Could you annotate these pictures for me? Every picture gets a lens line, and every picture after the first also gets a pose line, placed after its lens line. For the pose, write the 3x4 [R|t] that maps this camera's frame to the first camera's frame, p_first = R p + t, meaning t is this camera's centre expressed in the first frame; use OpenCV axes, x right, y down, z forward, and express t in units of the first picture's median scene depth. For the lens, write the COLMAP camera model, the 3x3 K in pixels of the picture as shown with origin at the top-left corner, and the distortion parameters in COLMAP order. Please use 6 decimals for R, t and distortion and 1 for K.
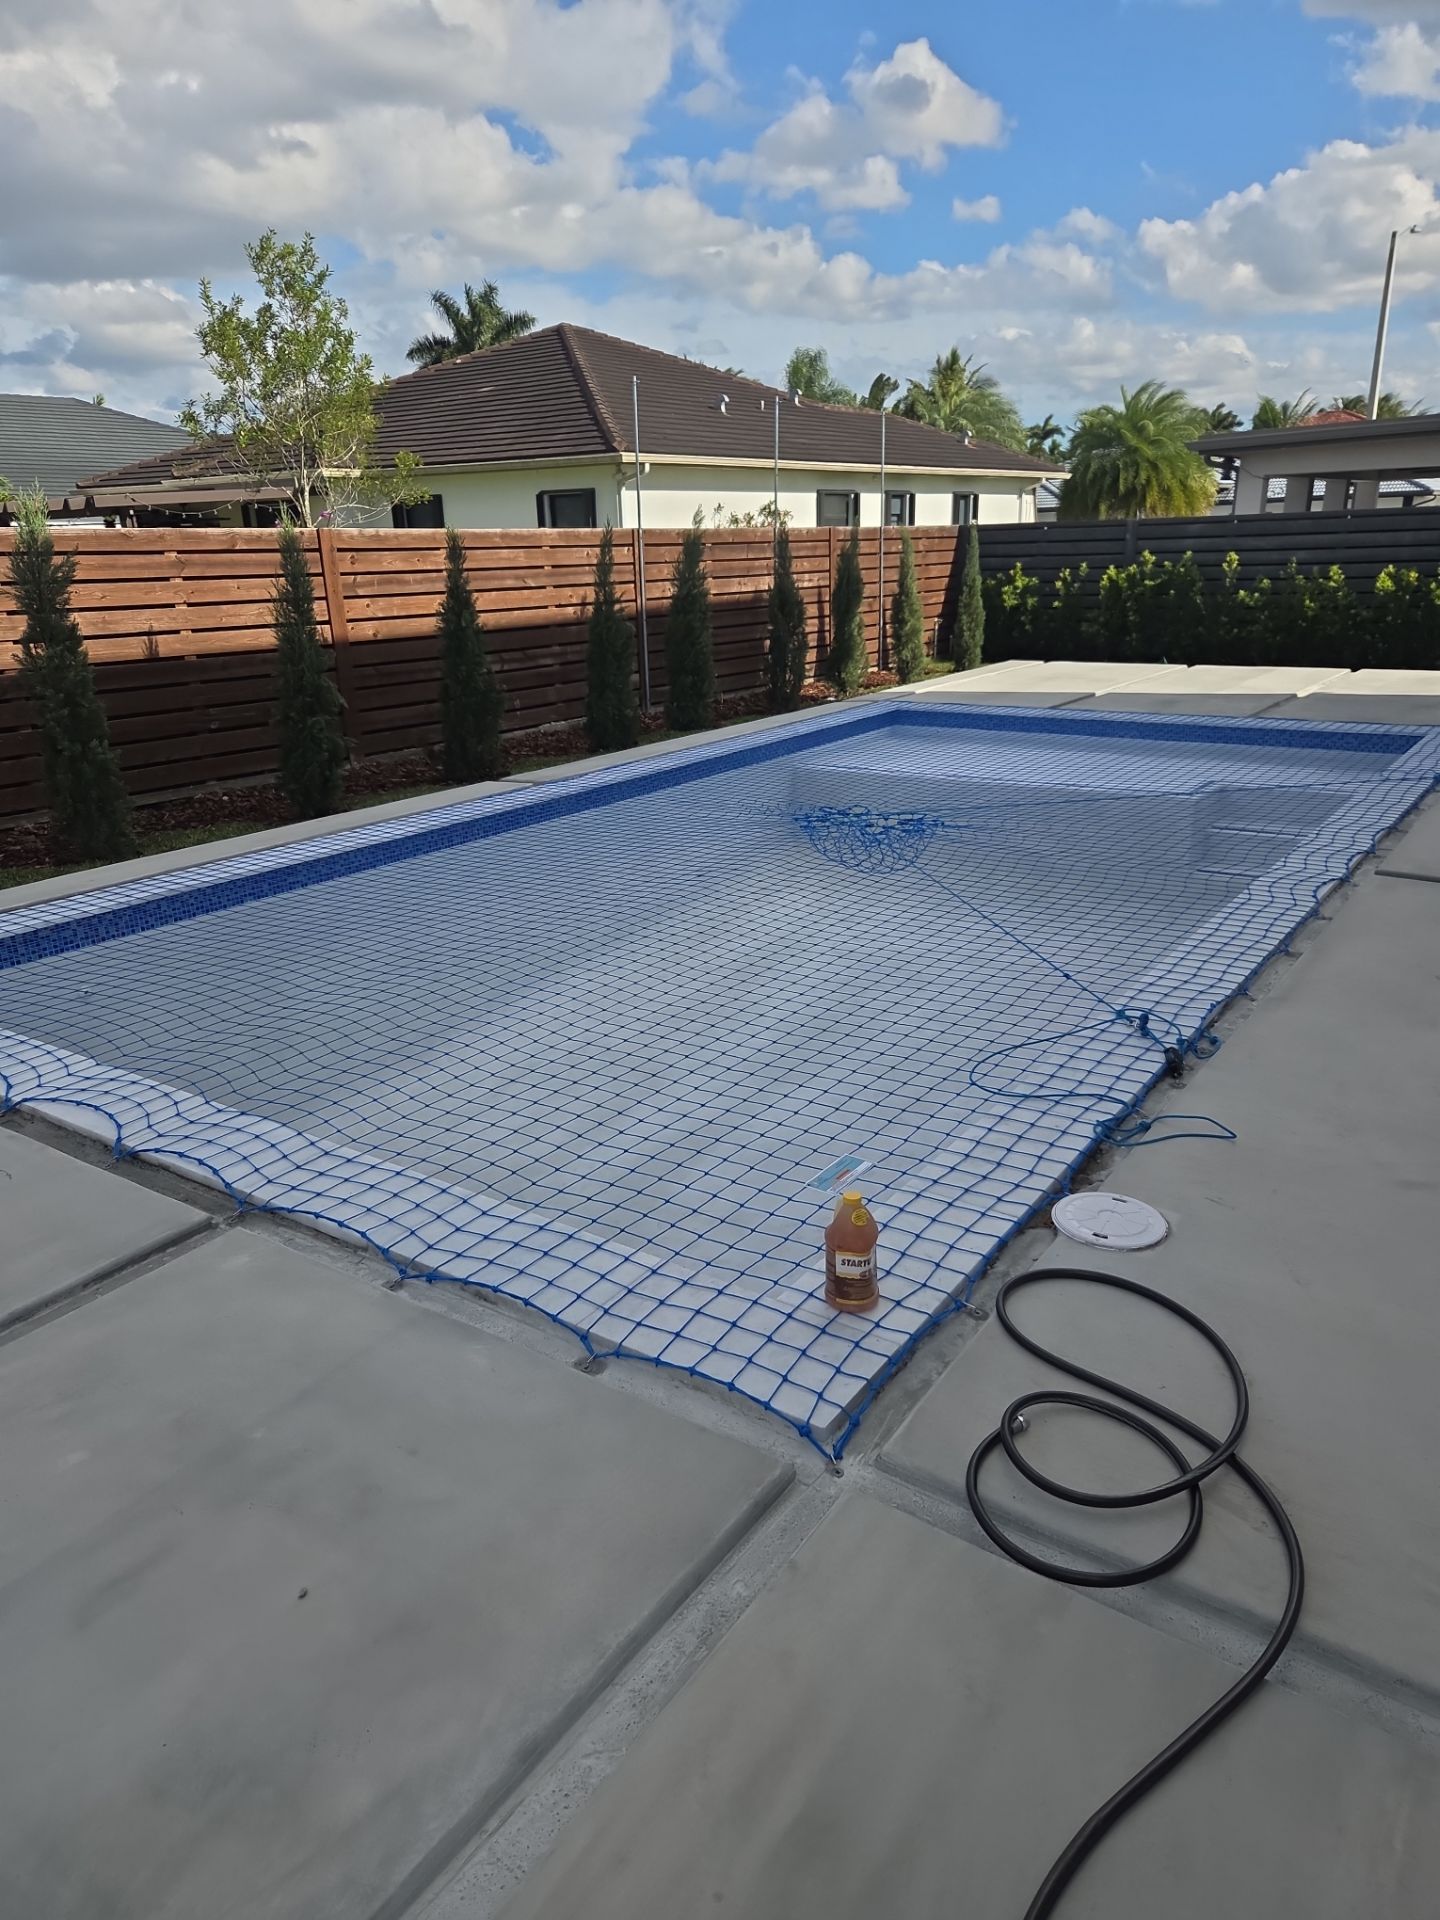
lens RADIAL K [[1247.4, 0, 714.6], [0, 1247.4, 1018.4], [0, 0, 1]] dist [0.005009, 0.043774]
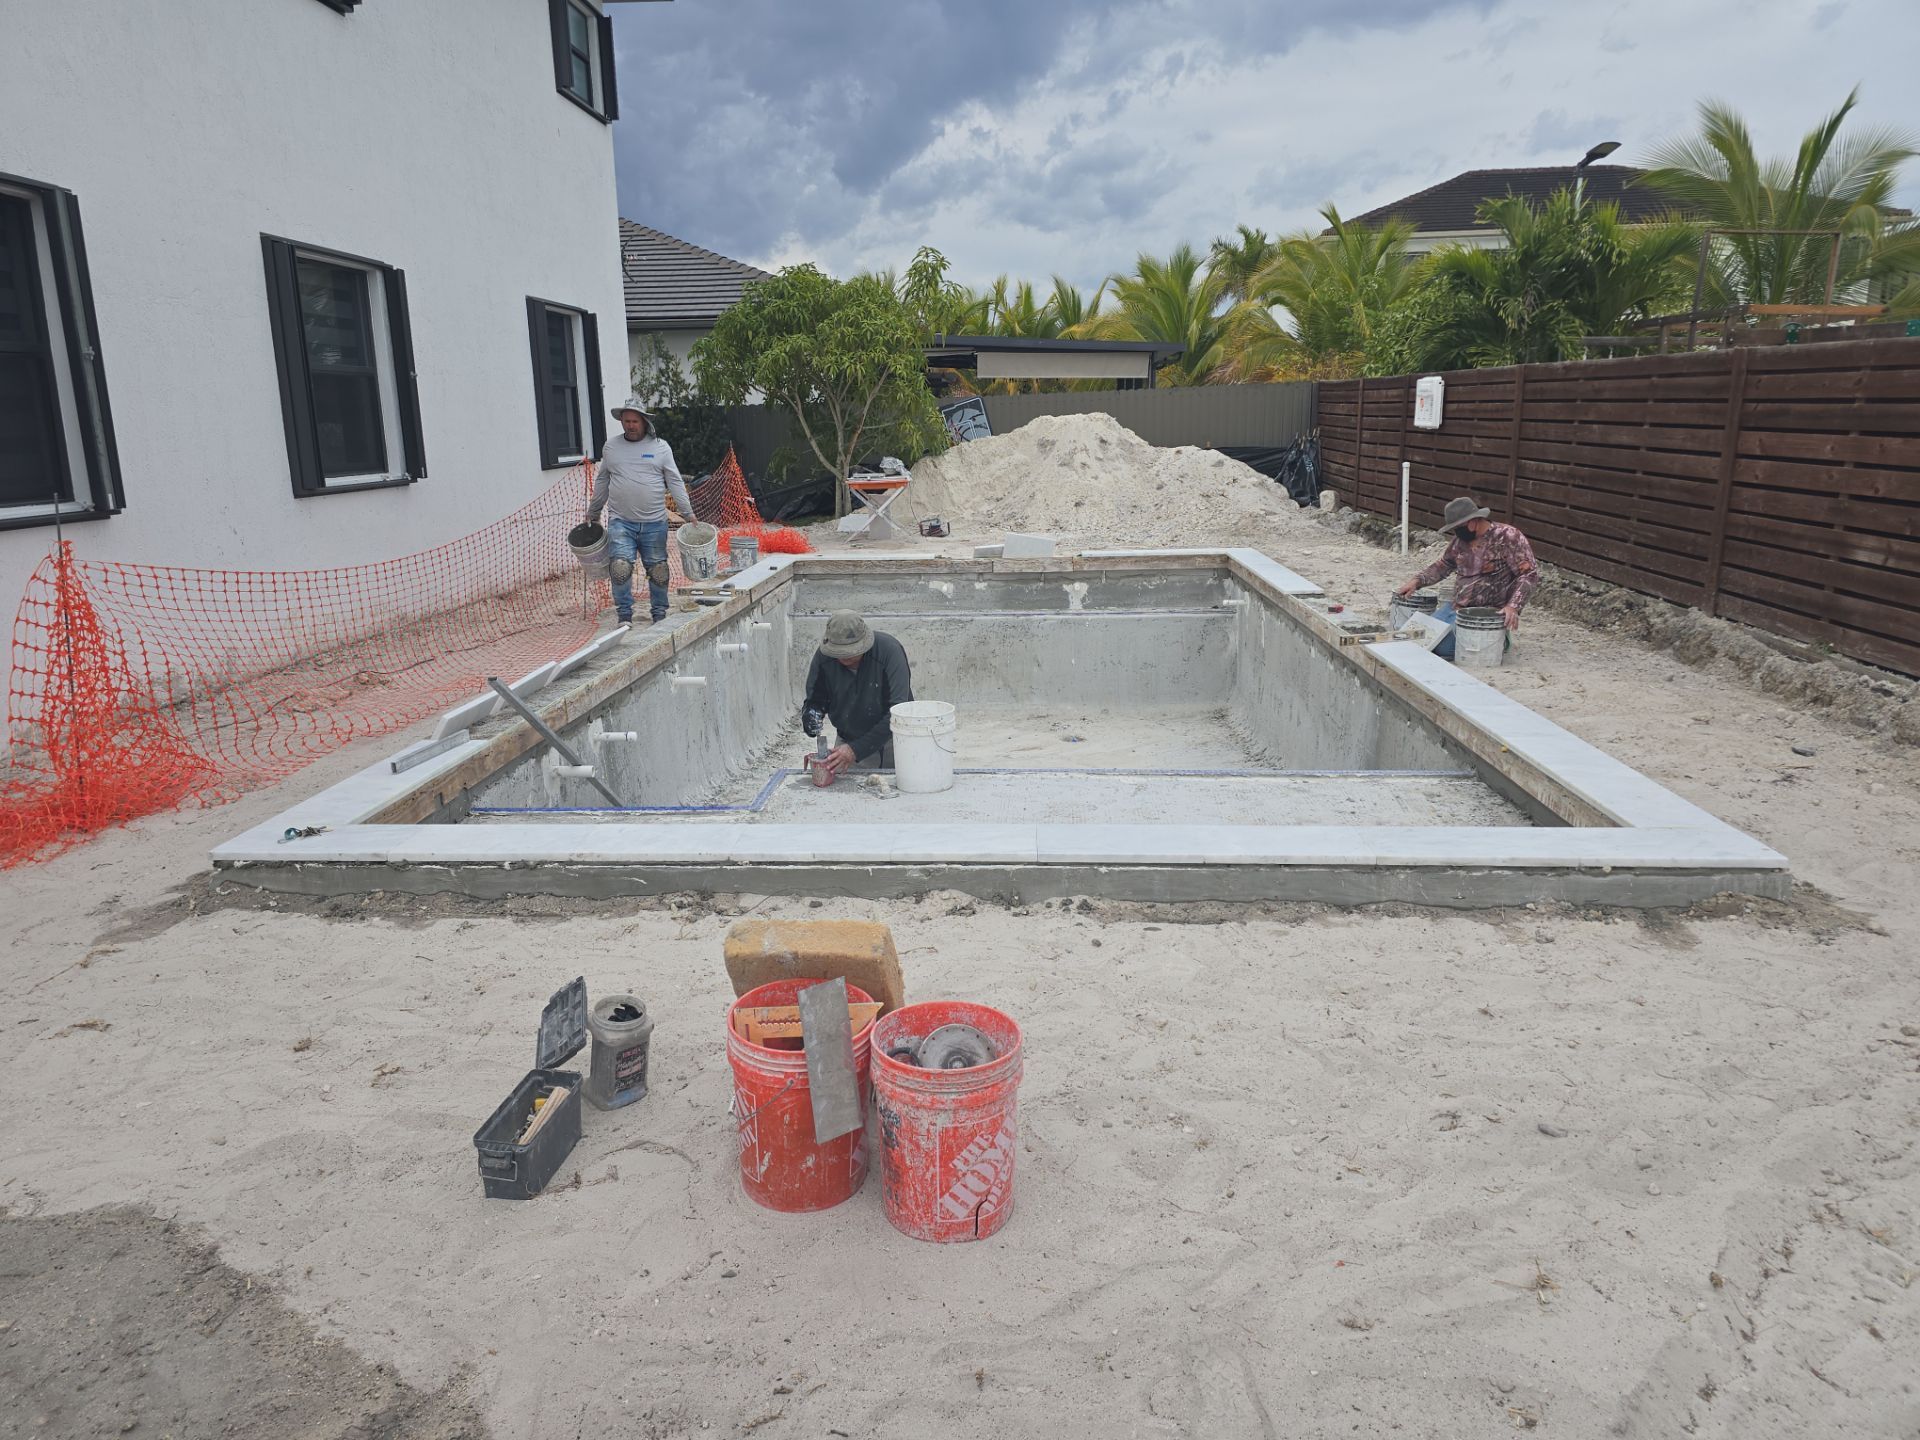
lens RADIAL K [[1270.7, 0, 947.9], [0, 1270.7, 707.6], [0, 0, 1]] dist [0.071921, -0.074570]
pose [[-0.846772, 0.164189, -0.505983, 0.330463], [-0.145983, 0.842933, 0.517835, -0.299490], [0.511532, 0.512353, -0.689803, 0.776785]]
